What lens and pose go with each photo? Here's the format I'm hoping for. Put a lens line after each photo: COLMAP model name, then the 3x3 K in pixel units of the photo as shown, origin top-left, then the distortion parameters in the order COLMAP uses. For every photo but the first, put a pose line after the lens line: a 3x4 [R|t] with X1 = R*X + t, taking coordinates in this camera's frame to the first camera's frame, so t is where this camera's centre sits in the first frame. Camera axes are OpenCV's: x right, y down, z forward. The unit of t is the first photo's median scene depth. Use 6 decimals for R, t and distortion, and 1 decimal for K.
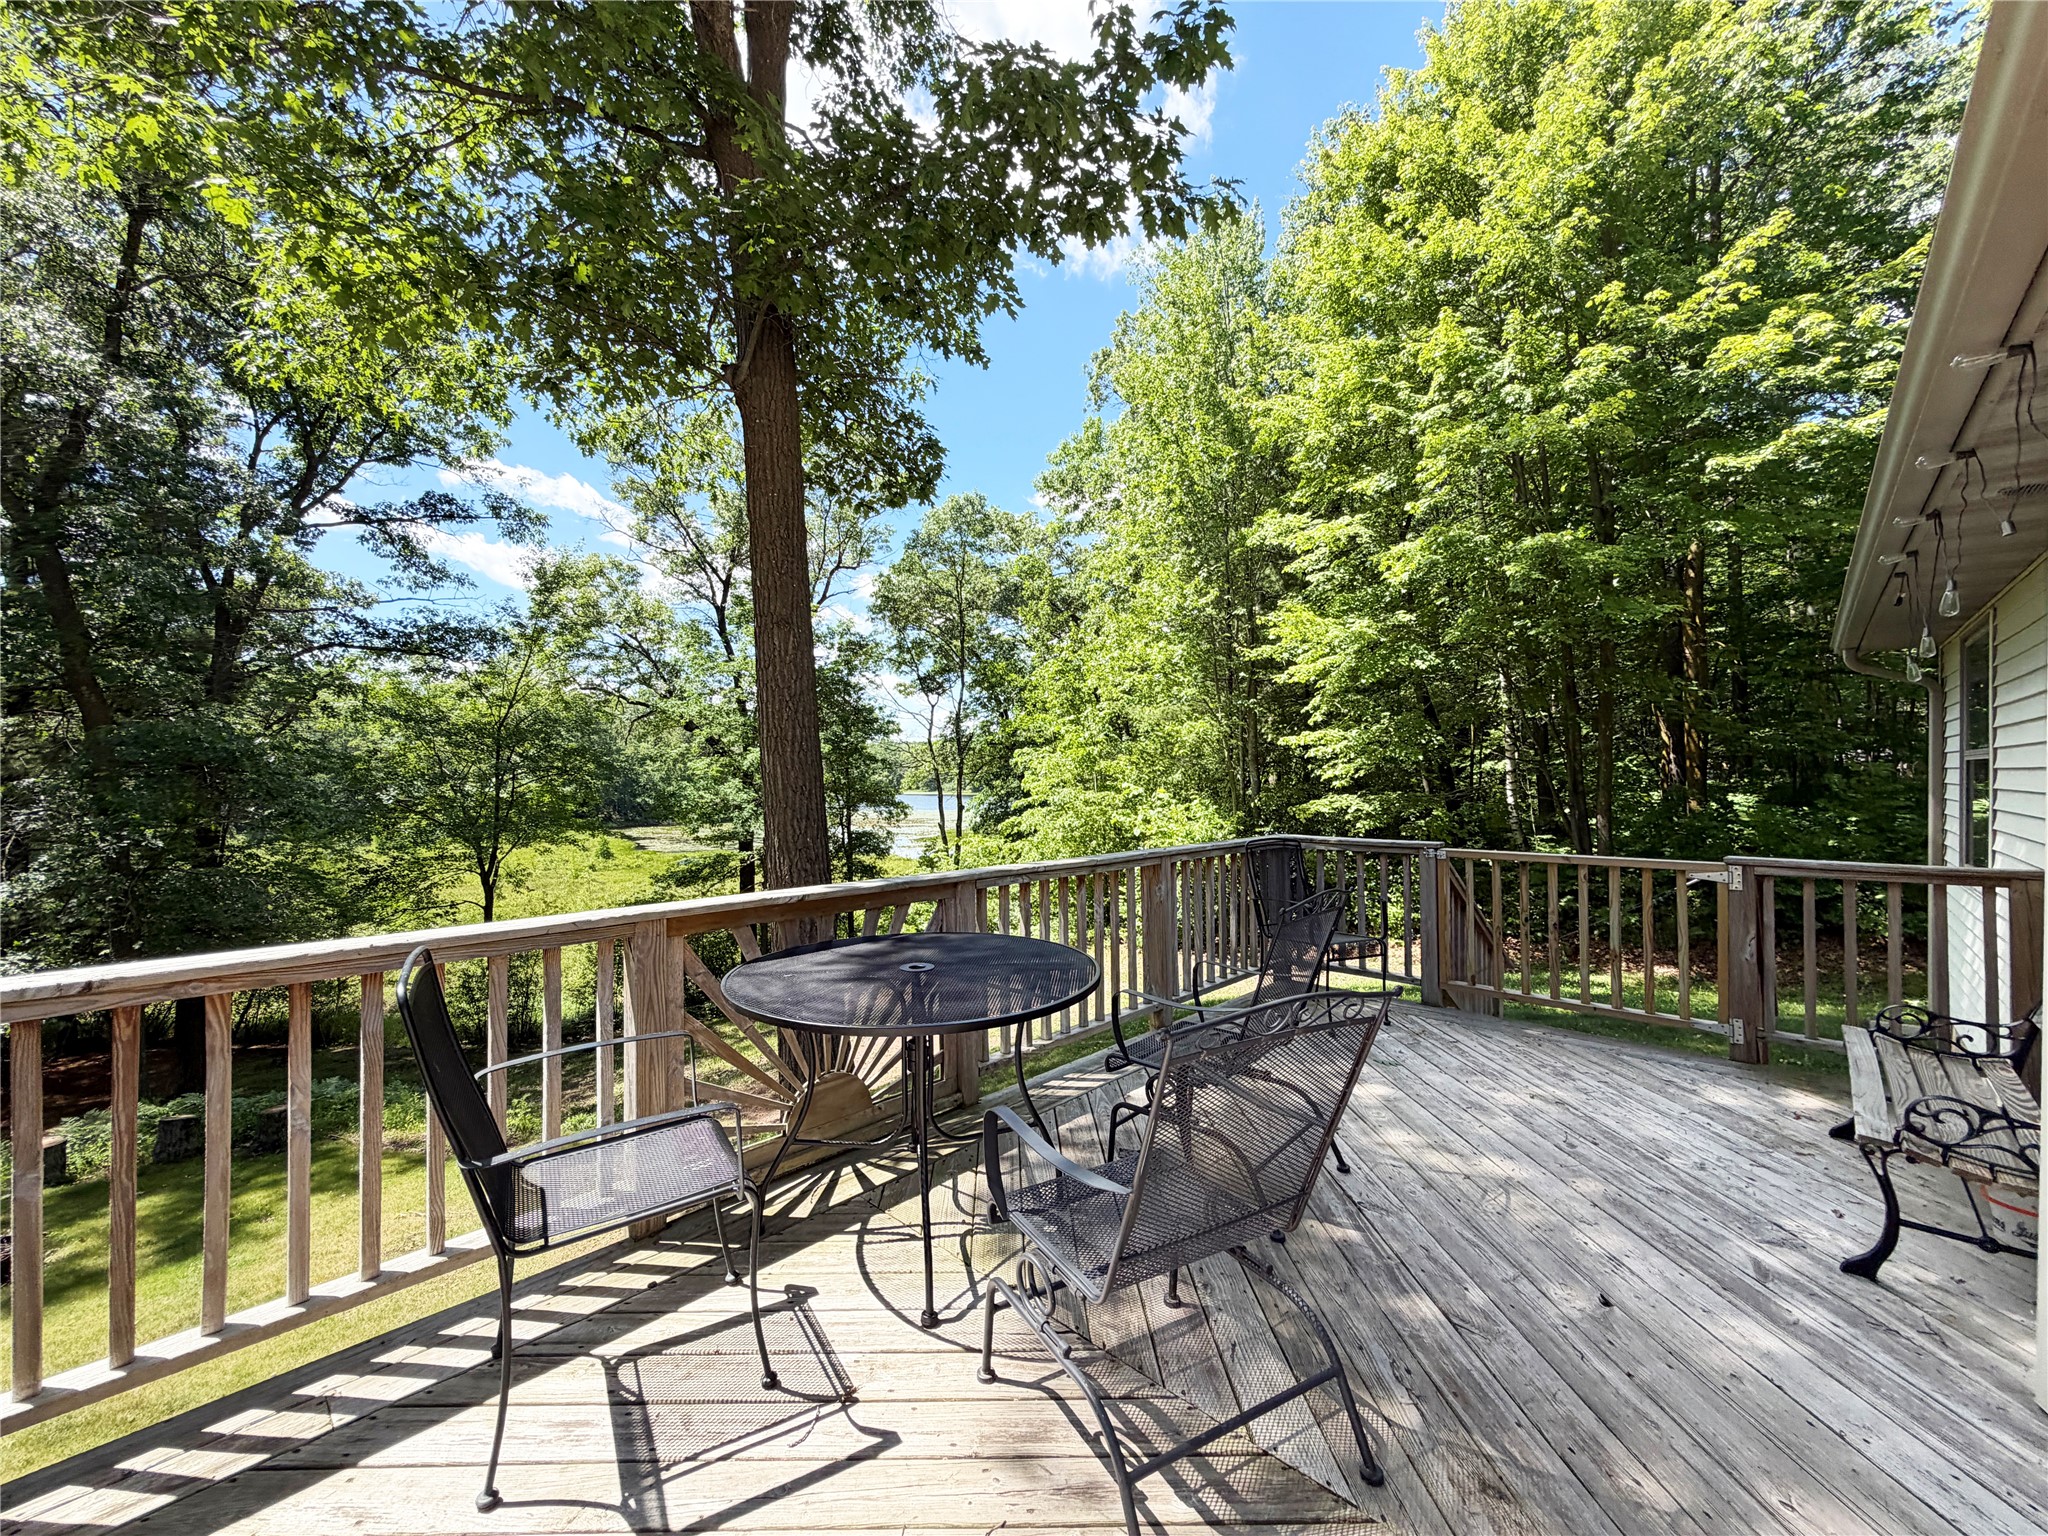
lens RADIAL K [[818.3, 0, 1021.4], [0, 818.3, 768.9], [0, 0, 1]] dist [-0.000479, 0.000025]
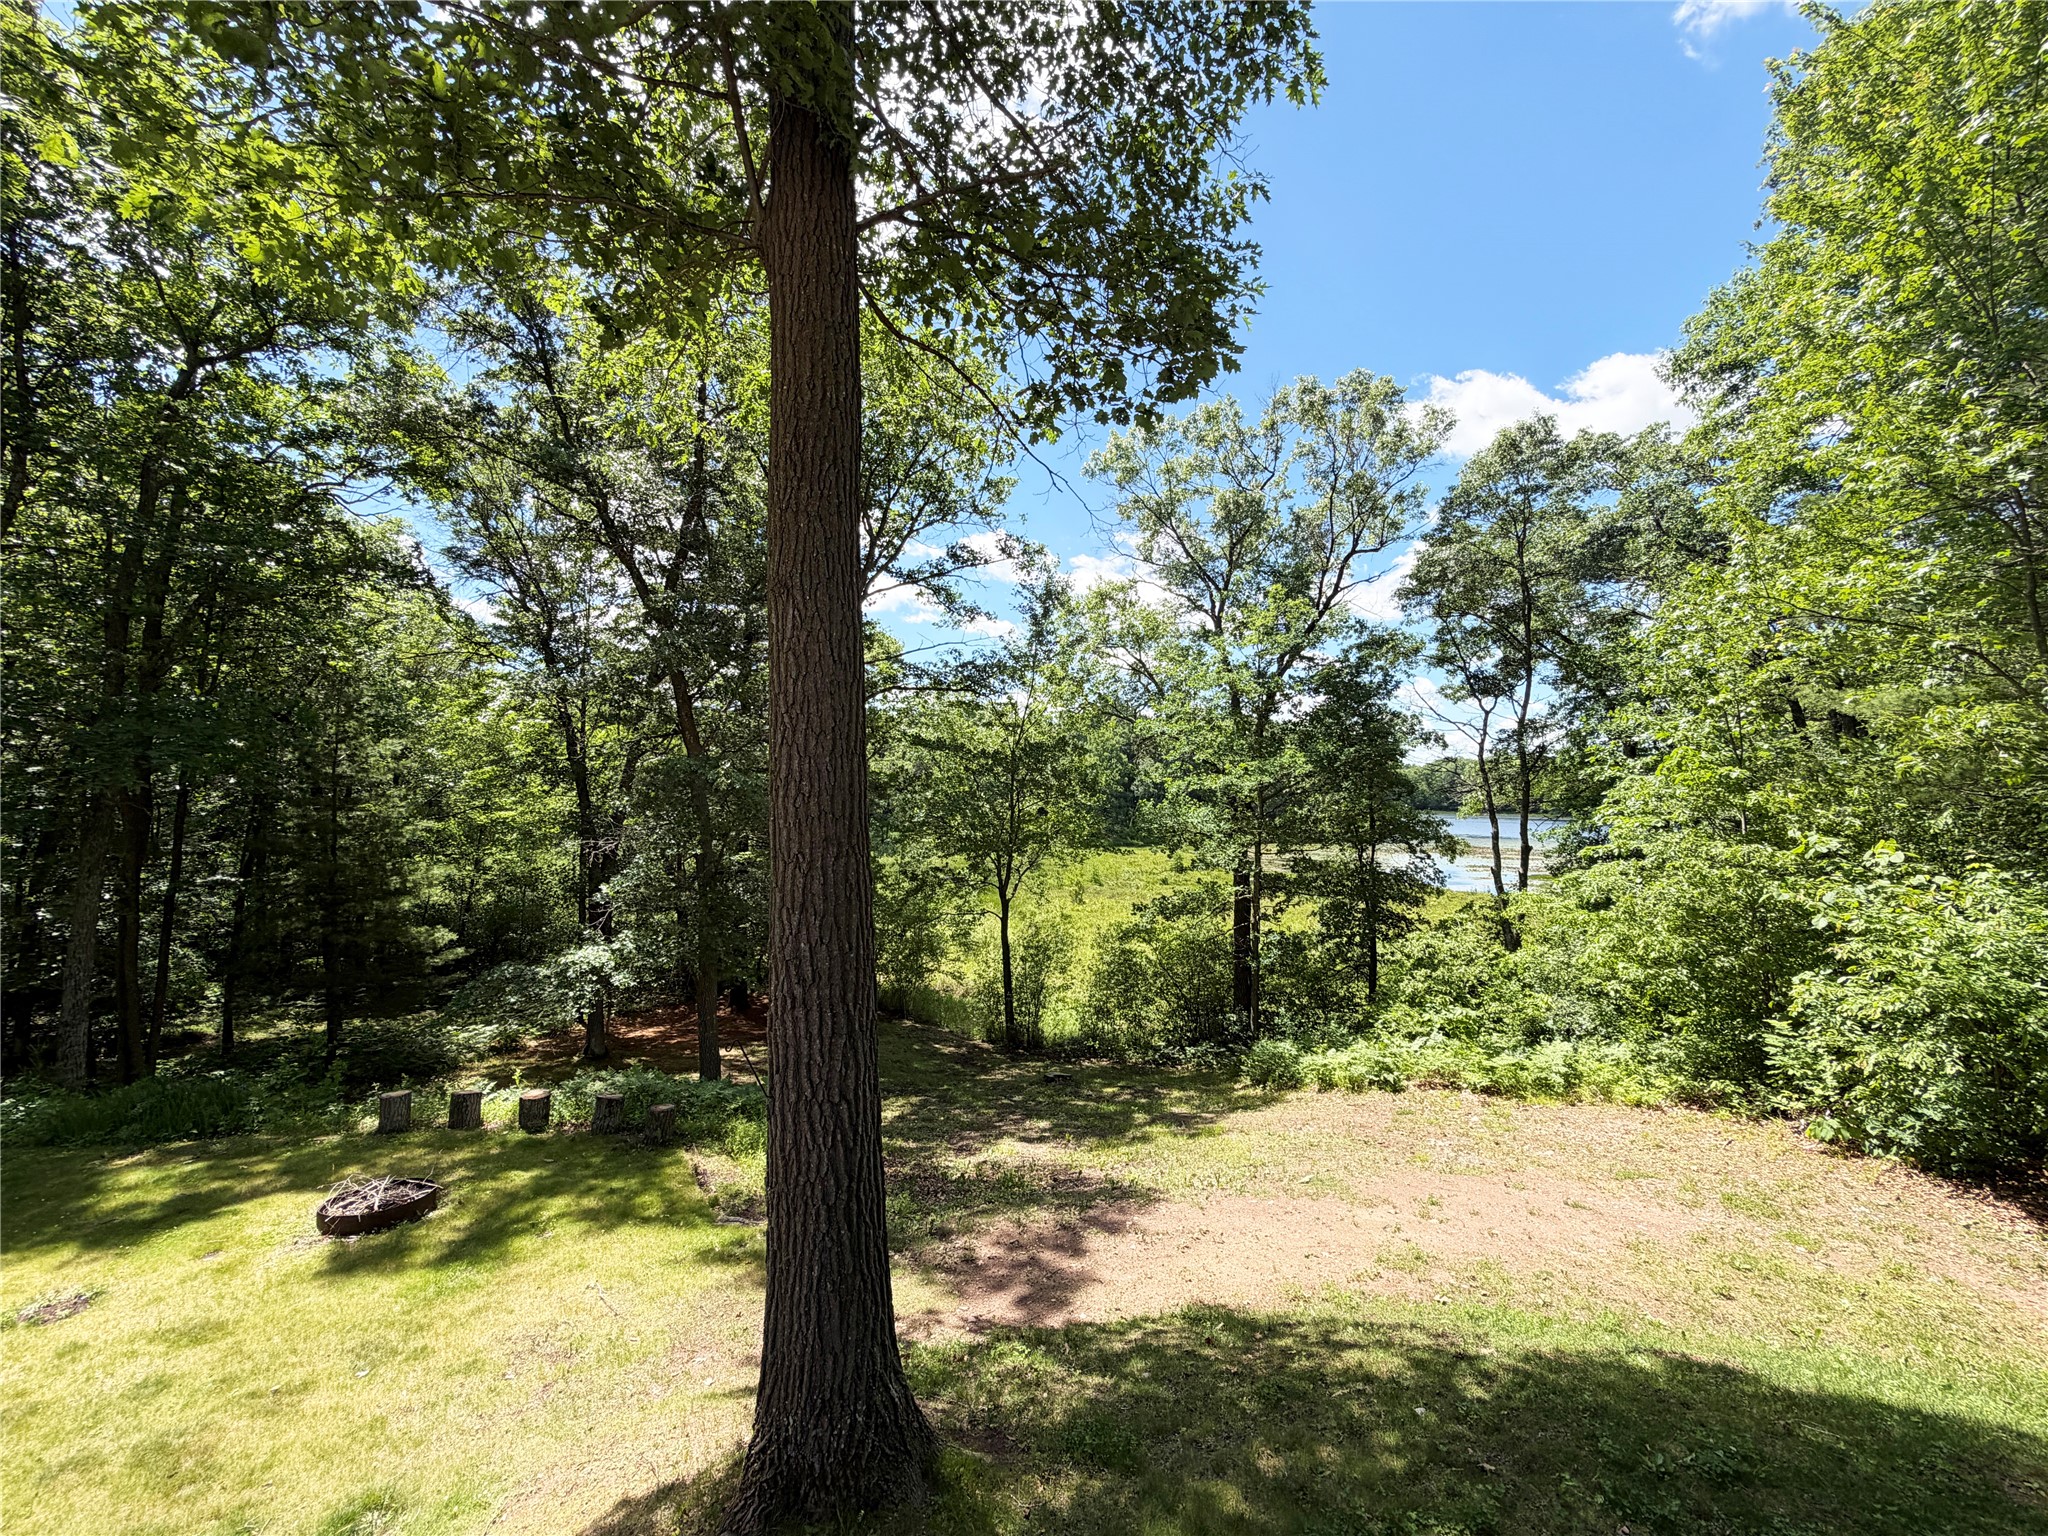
lens RADIAL K [[818.3, 0, 1021.4], [0, 818.3, 768.9], [0, 0, 1]] dist [-0.000479, 0.000025]
pose [[0.766943, -0.007423, -0.641672, 0.063675], [-0.005624, 0.999817, -0.018288, -0.008952], [0.641691, 0.017634, 0.766761, 0.185297]]
